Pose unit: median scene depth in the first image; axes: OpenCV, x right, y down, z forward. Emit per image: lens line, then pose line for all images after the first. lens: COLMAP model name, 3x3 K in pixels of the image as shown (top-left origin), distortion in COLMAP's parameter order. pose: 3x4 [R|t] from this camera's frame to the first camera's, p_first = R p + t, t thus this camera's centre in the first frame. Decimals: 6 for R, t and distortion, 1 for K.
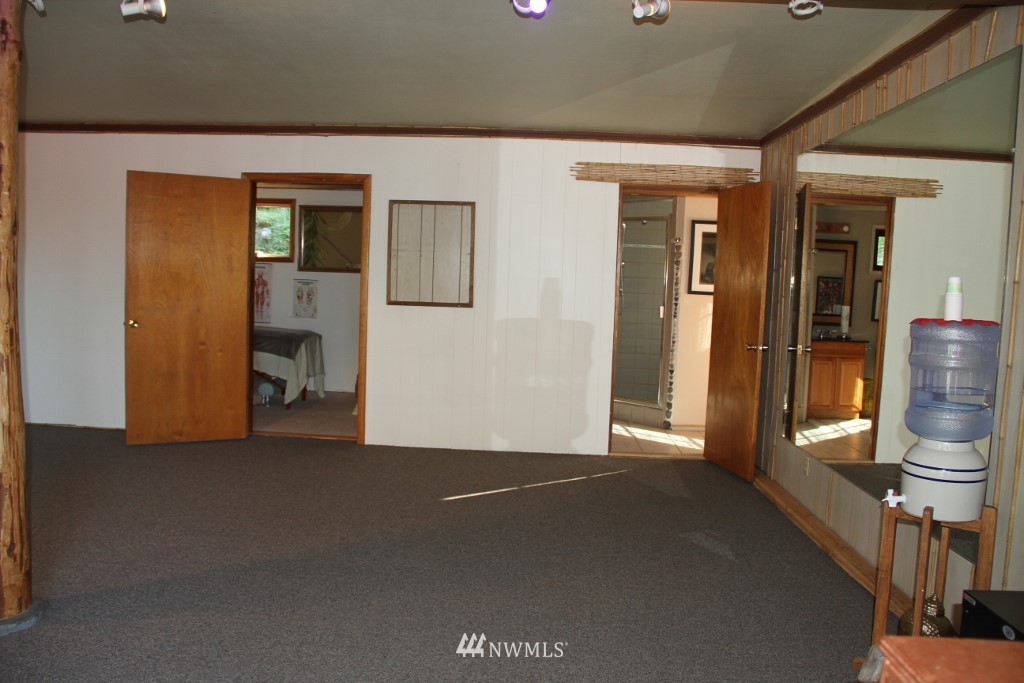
lens RADIAL K [[841.9, 0, 512.0], [0, 841.9, 341.5], [0, 0, 1]] dist [-0.192754, 0.161318]
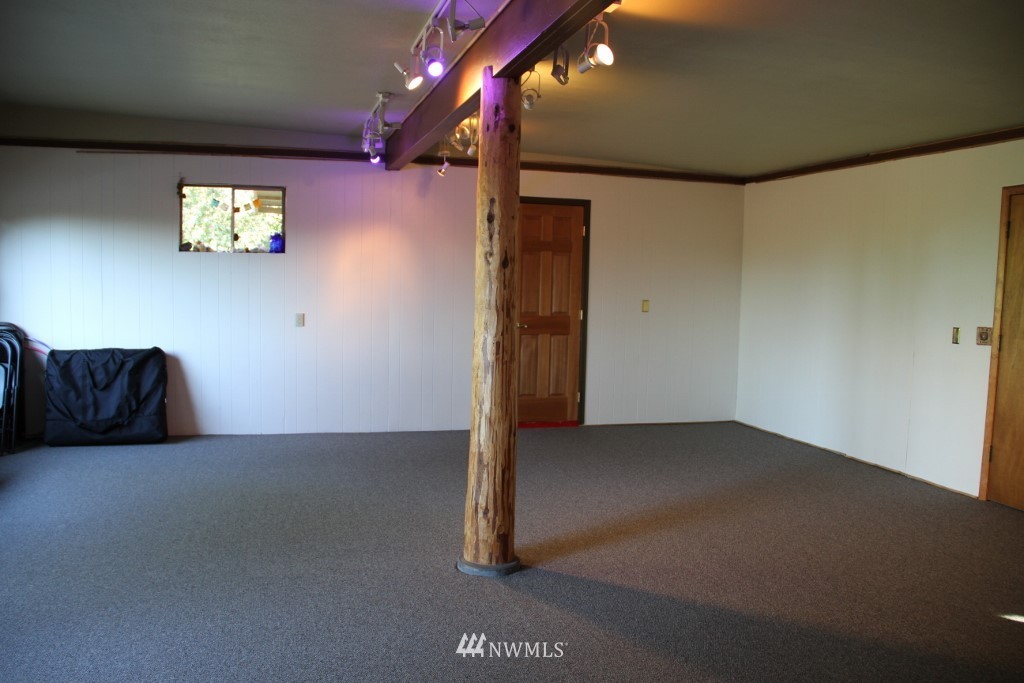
lens RADIAL K [[841.9, 0, 512.0], [0, 841.9, 341.5], [0, 0, 1]] dist [-0.192754, 0.161318]
pose [[0.331925, 0.046884, -0.942140, 0.635235], [-0.090078, 0.995775, 0.017818, -0.041402], [0.938995, 0.078952, 0.334746, 0.562742]]
